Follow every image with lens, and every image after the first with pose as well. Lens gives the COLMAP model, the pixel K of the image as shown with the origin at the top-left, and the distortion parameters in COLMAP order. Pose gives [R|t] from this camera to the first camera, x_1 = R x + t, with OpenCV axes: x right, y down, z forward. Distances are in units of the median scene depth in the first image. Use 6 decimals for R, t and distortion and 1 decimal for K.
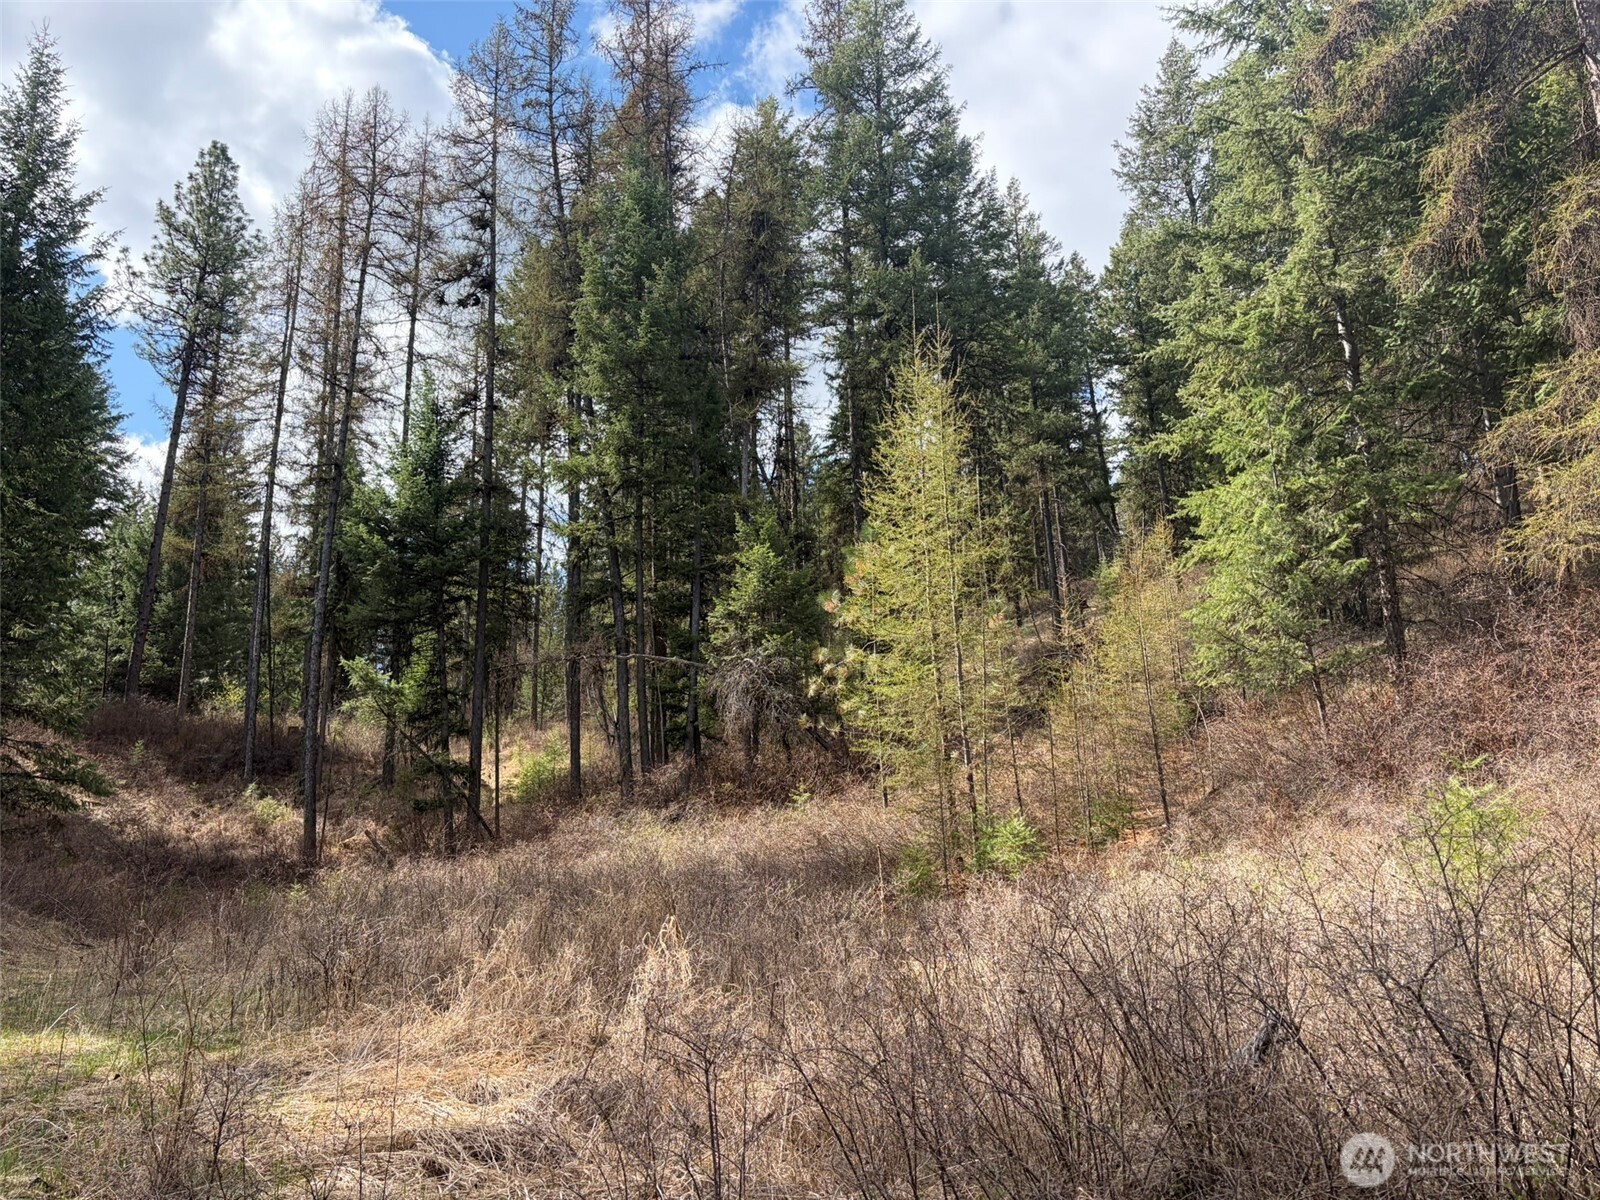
lens RADIAL K [[1245.5, 0, 800.0], [0, 1245.5, 600.0], [0, 0, 1]] dist [0.071319, -0.000879]
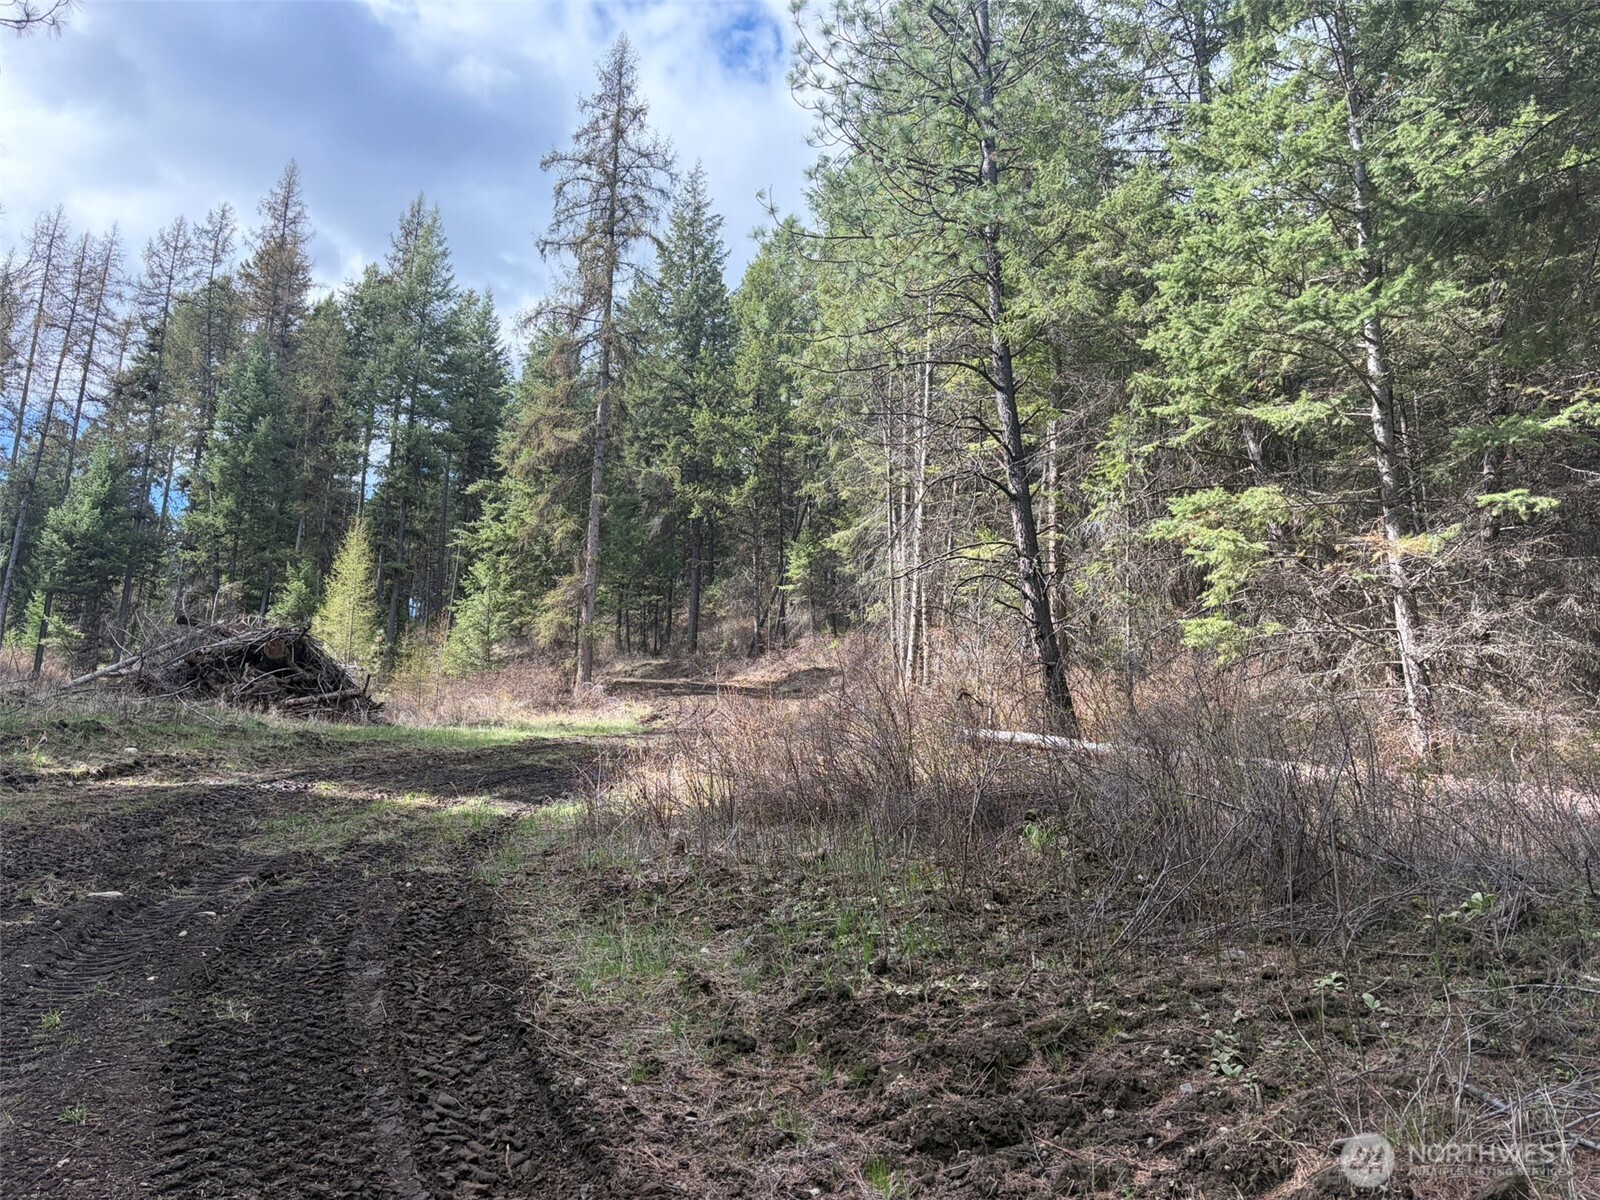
lens RADIAL K [[1218.6, 0, 818.1], [0, 1218.6, 609.2], [0, 0, 1]] dist [0.089987, -0.108720]
pose [[0.950524, 0.108366, 0.291136, 0.087383], [-0.117139, 0.993033, 0.012820, -0.058597], [-0.287719, -0.046289, 0.956596, -0.519749]]
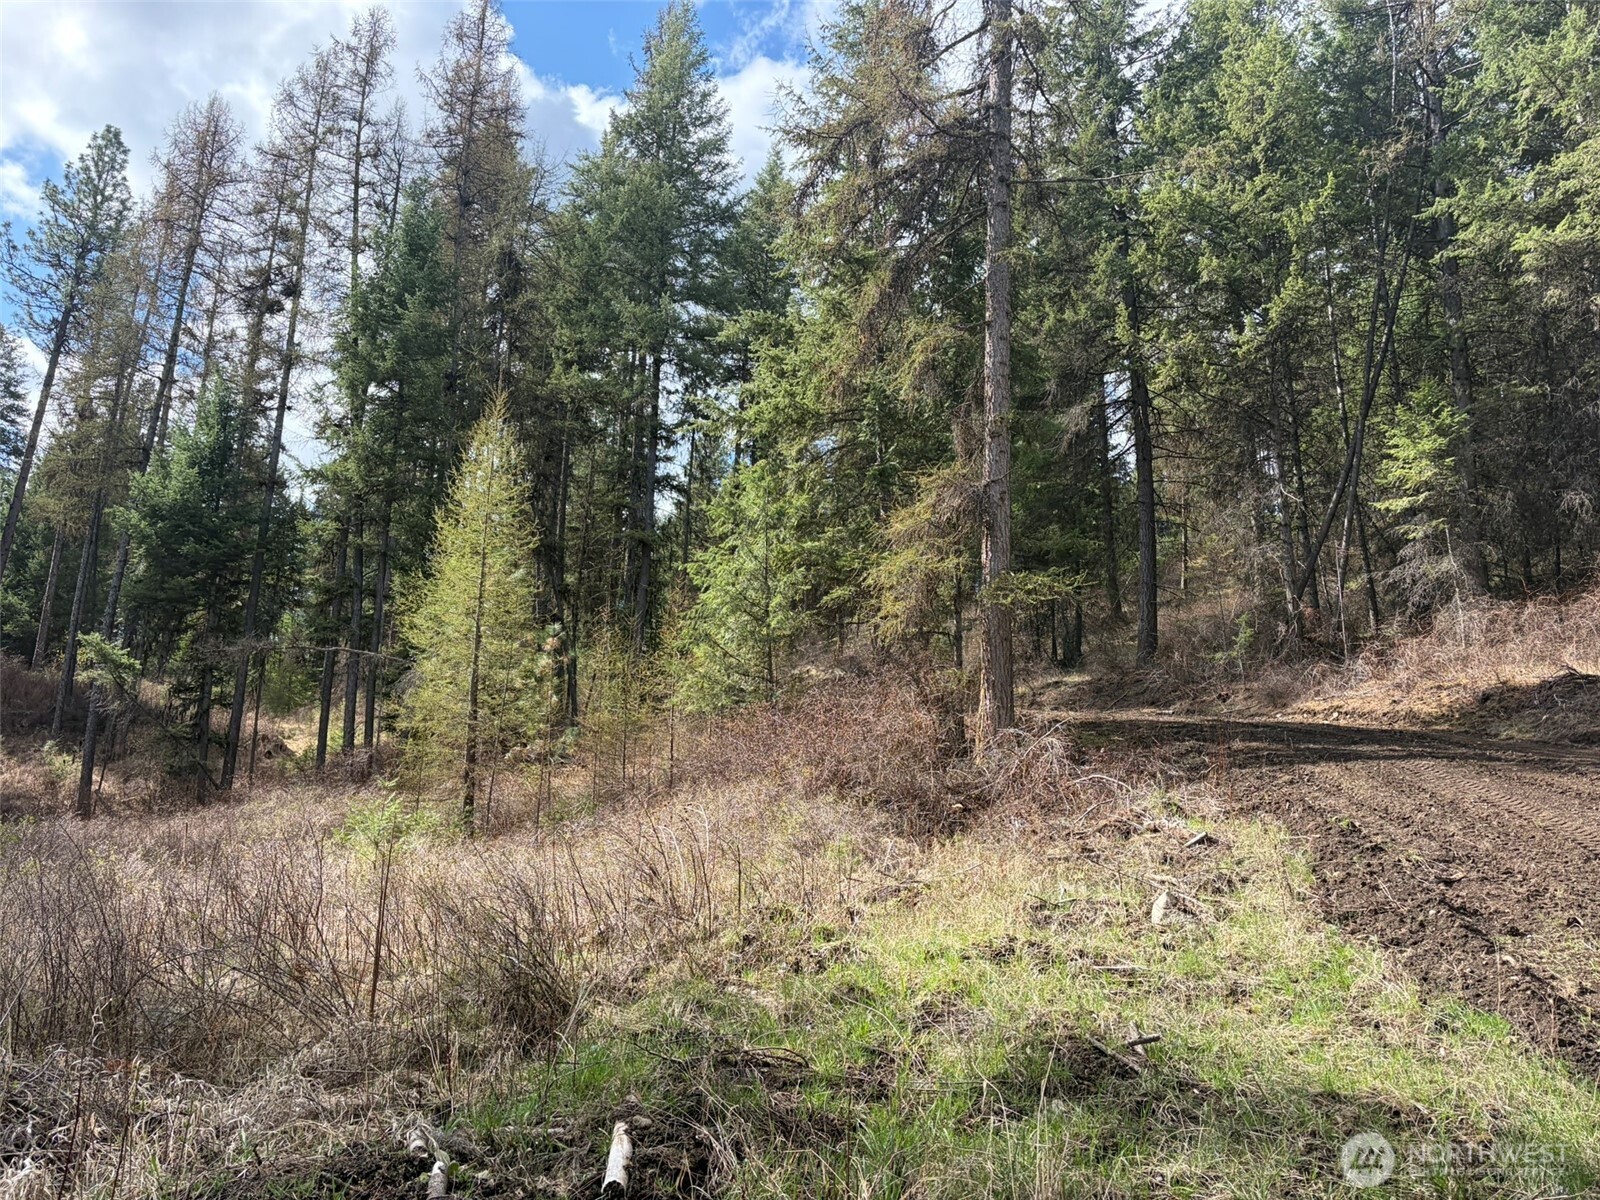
lens RADIAL K [[1230.4, 0, 817.9], [0, 1230.4, 605.7], [0, 0, 1]] dist [0.042298, -0.036706]
pose [[0.996953, 0.067388, 0.039295, 0.117927], [-0.067813, 0.997652, 0.009573, -0.016047], [-0.038558, -0.012209, 0.999182, -0.054582]]
